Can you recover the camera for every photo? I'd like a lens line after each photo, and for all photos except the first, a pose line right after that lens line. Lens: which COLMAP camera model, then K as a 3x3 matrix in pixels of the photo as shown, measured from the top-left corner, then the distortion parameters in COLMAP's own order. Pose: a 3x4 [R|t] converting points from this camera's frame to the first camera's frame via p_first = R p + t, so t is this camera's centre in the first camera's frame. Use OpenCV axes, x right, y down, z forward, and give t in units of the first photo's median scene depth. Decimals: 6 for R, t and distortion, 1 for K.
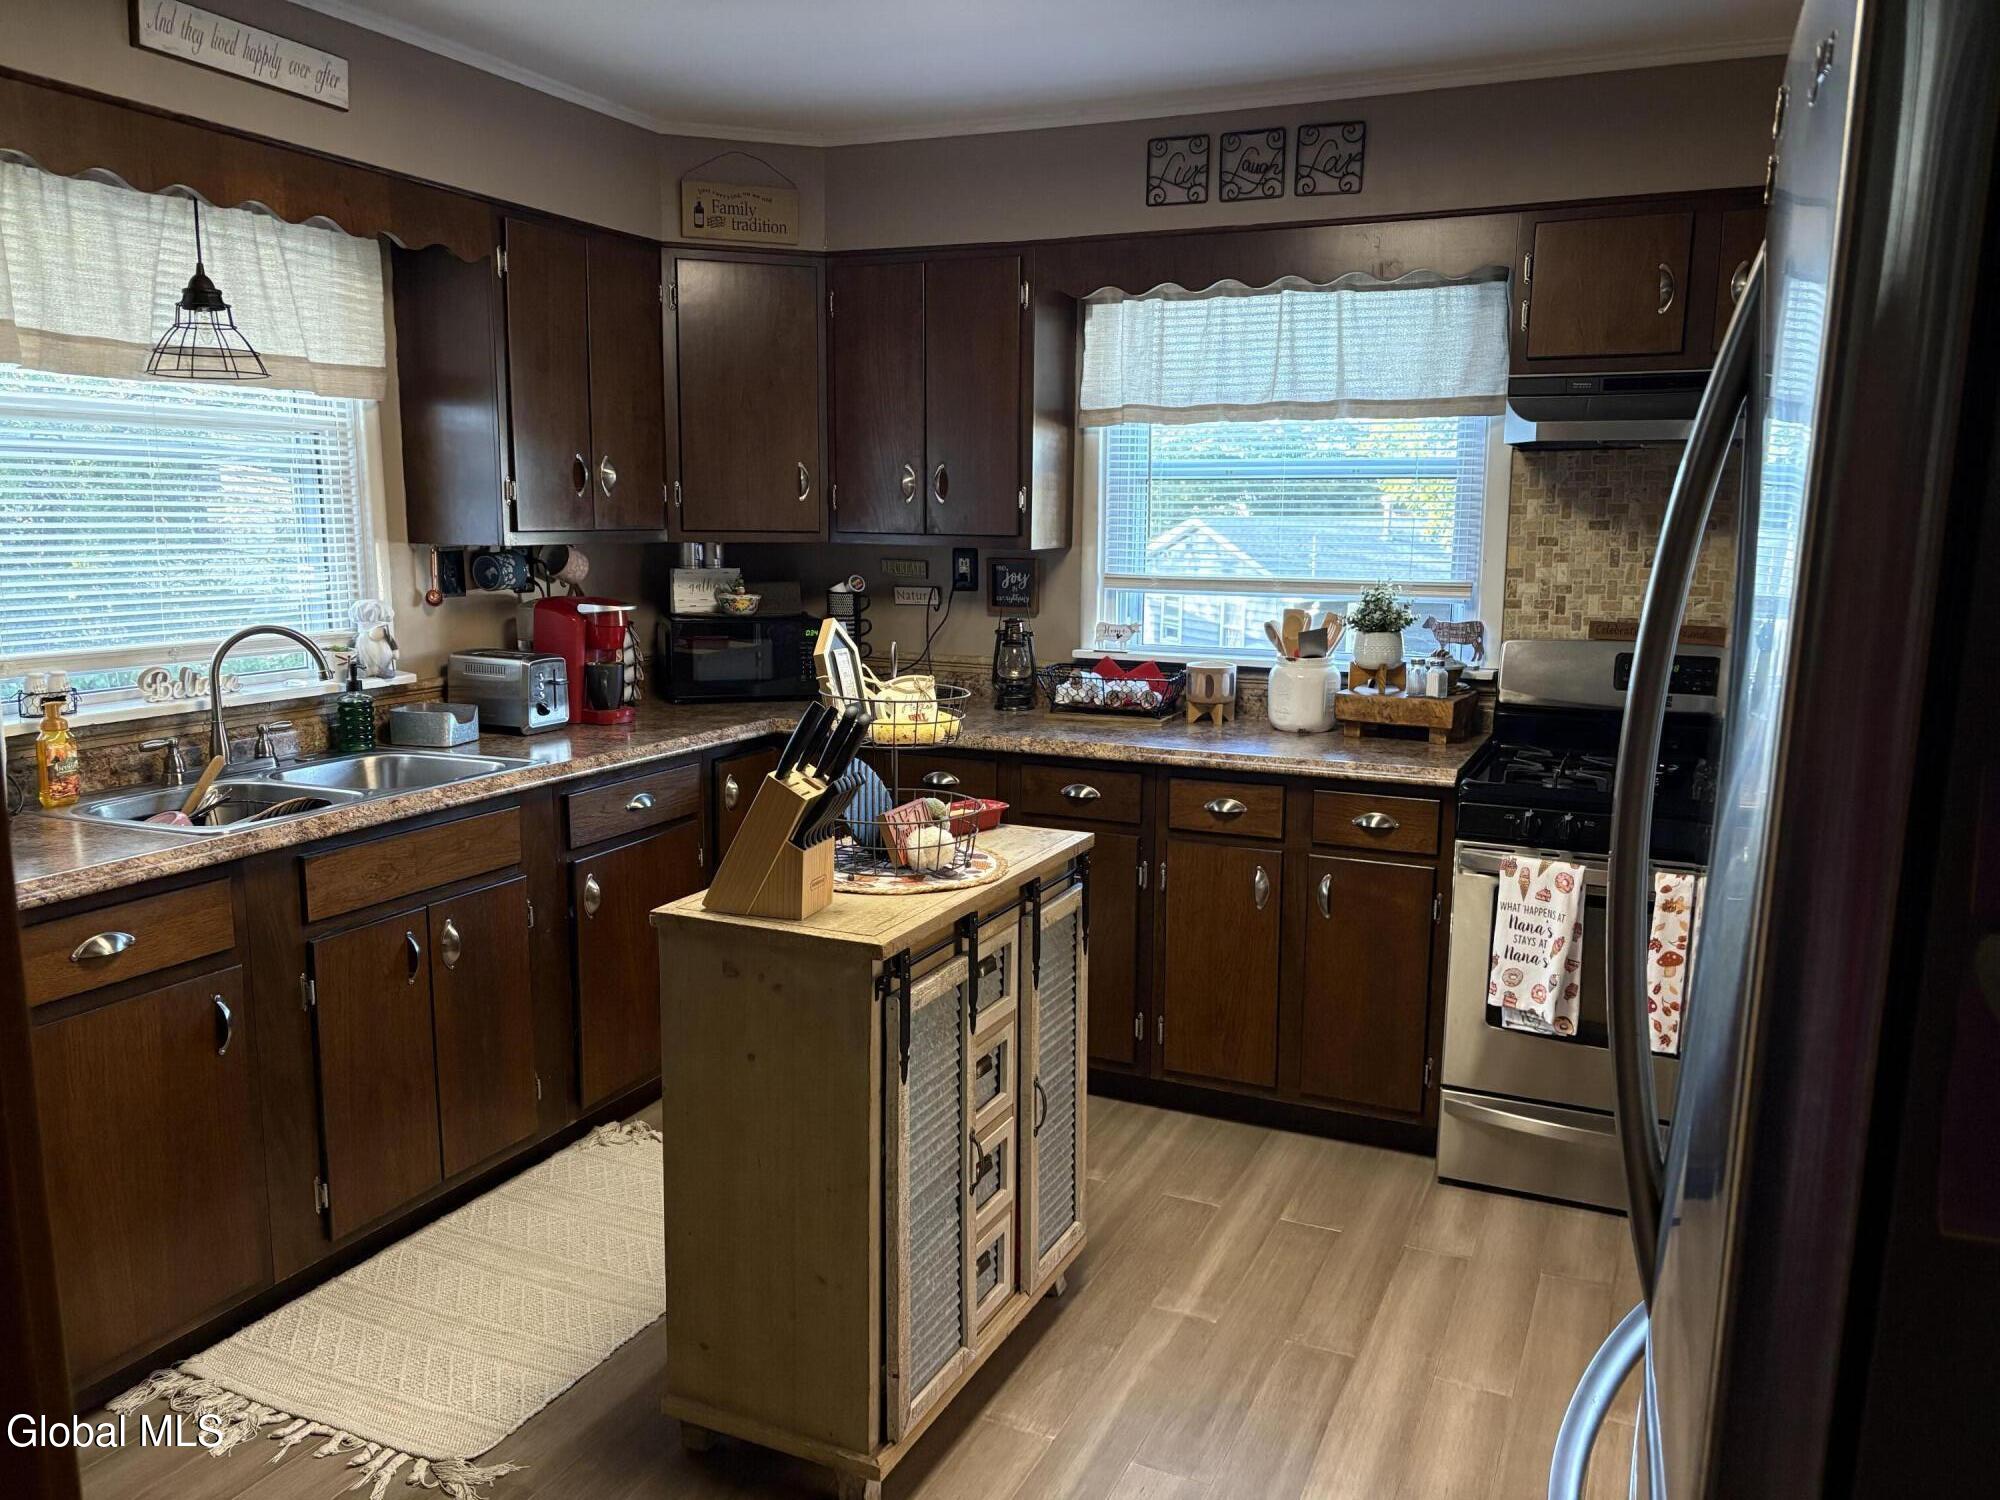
lens RADIAL K [[1484.0, 0, 1000.0], [0, 1484.0, 750.0], [0, 0, 1]] dist [0.052513, -0.064999]
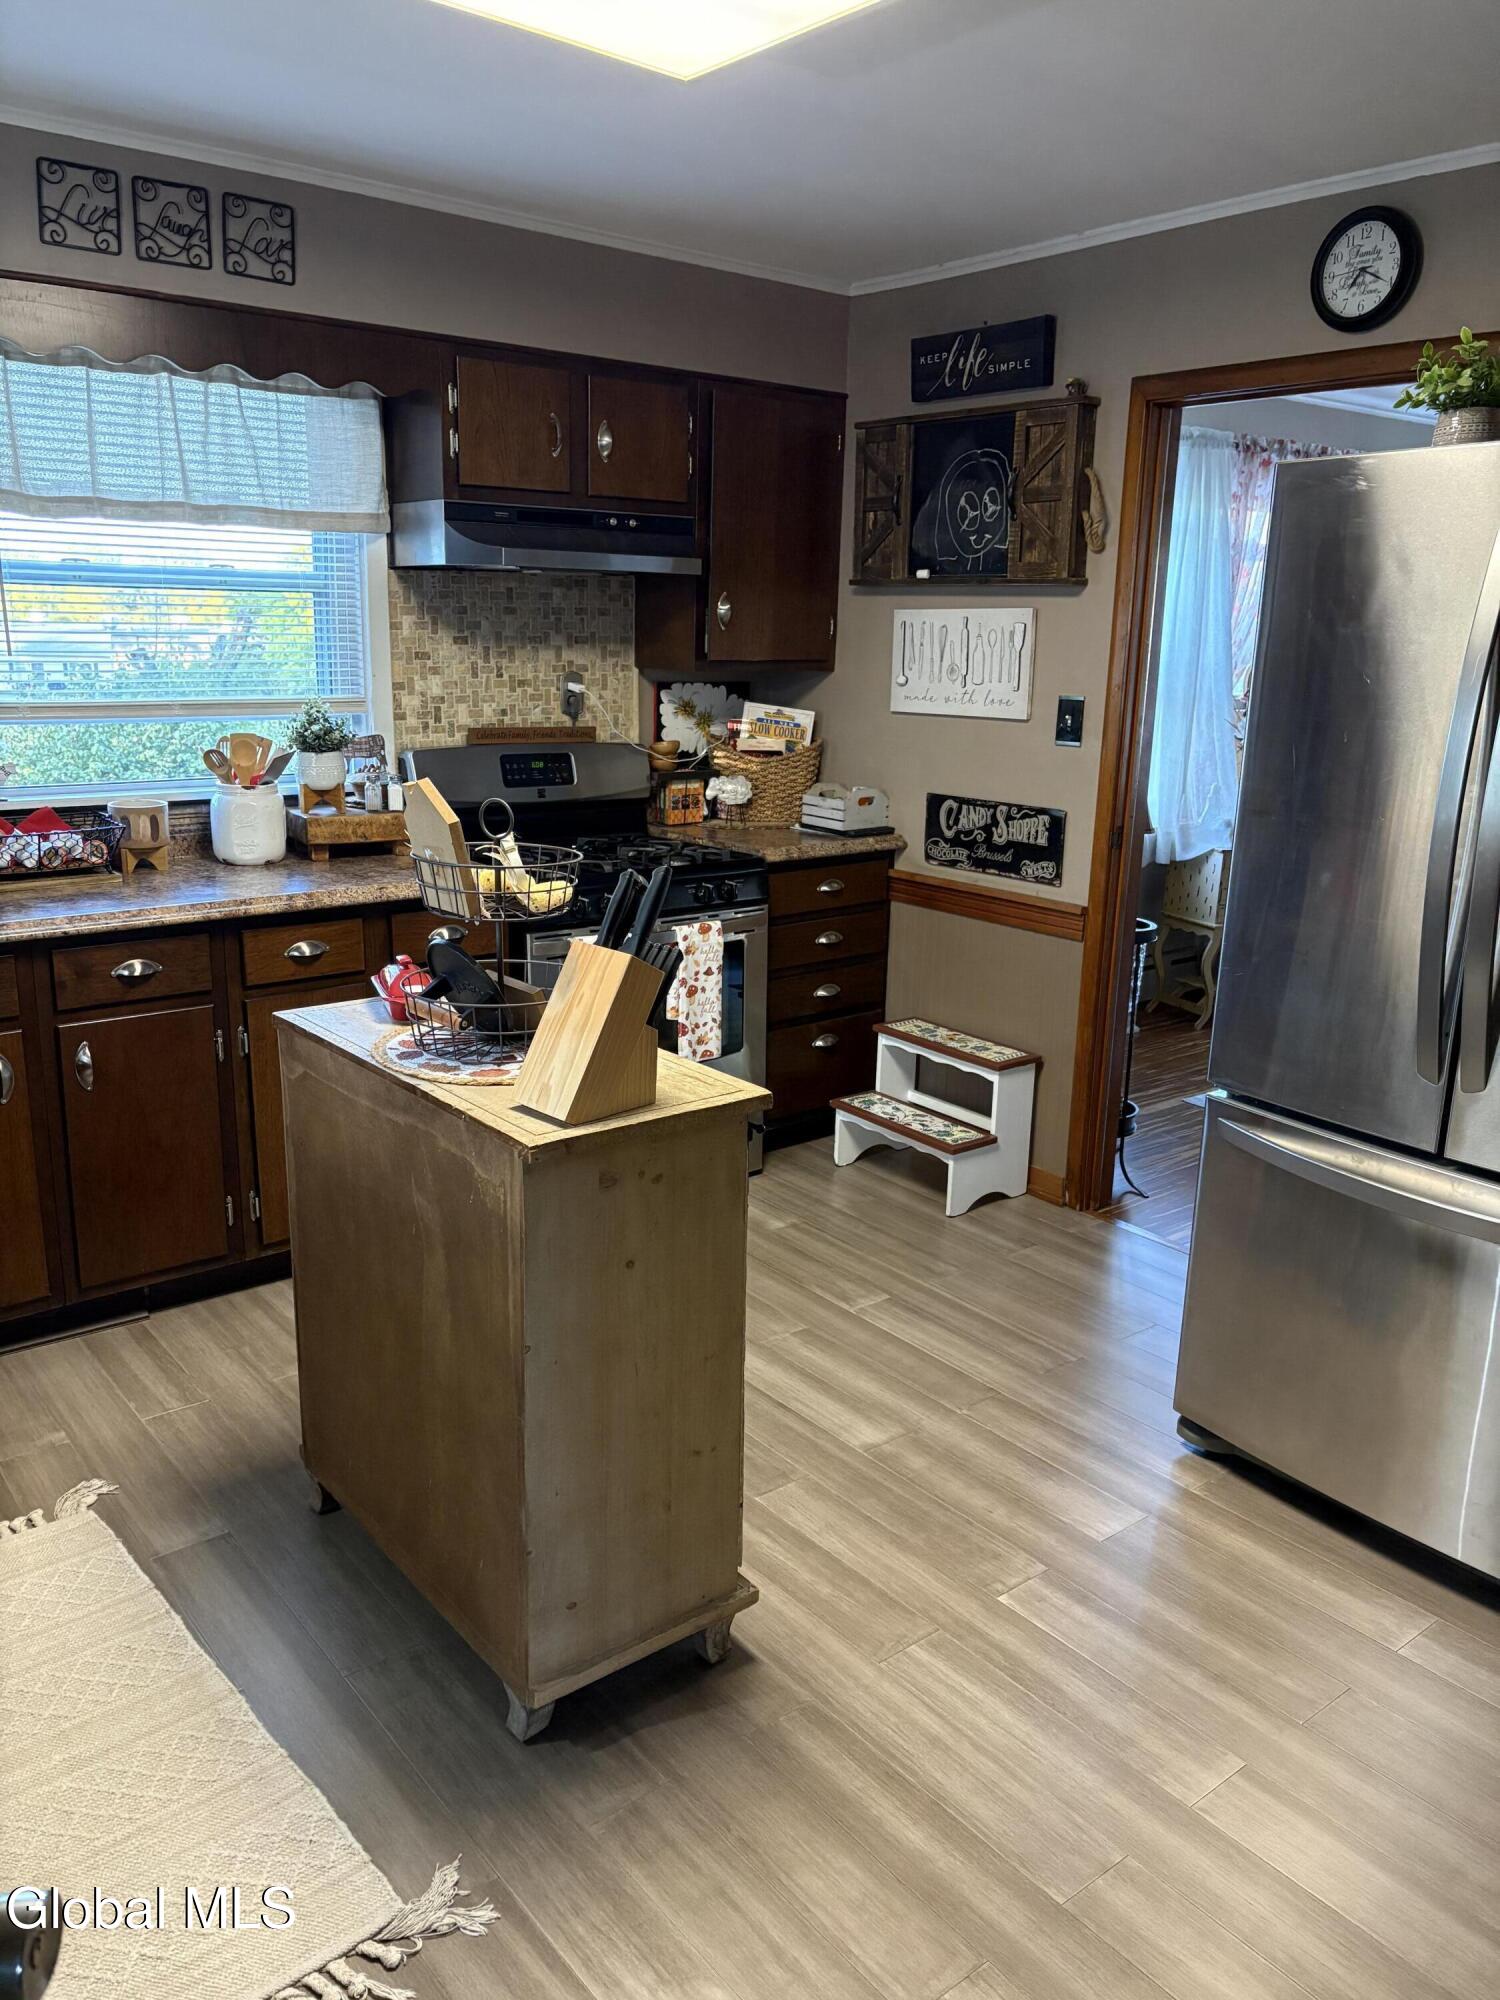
lens RADIAL K [[1484.0, 0, 750.0], [0, 1484.0, 1000.0], [0, 0, 1]] dist [0.052513, -0.064999]
pose [[0.464350, -0.219112, 0.858120, -0.509740], [0.127360, 0.975363, 0.180130, -0.061897], [-0.876447, 0.025647, 0.480815, 0.285703]]
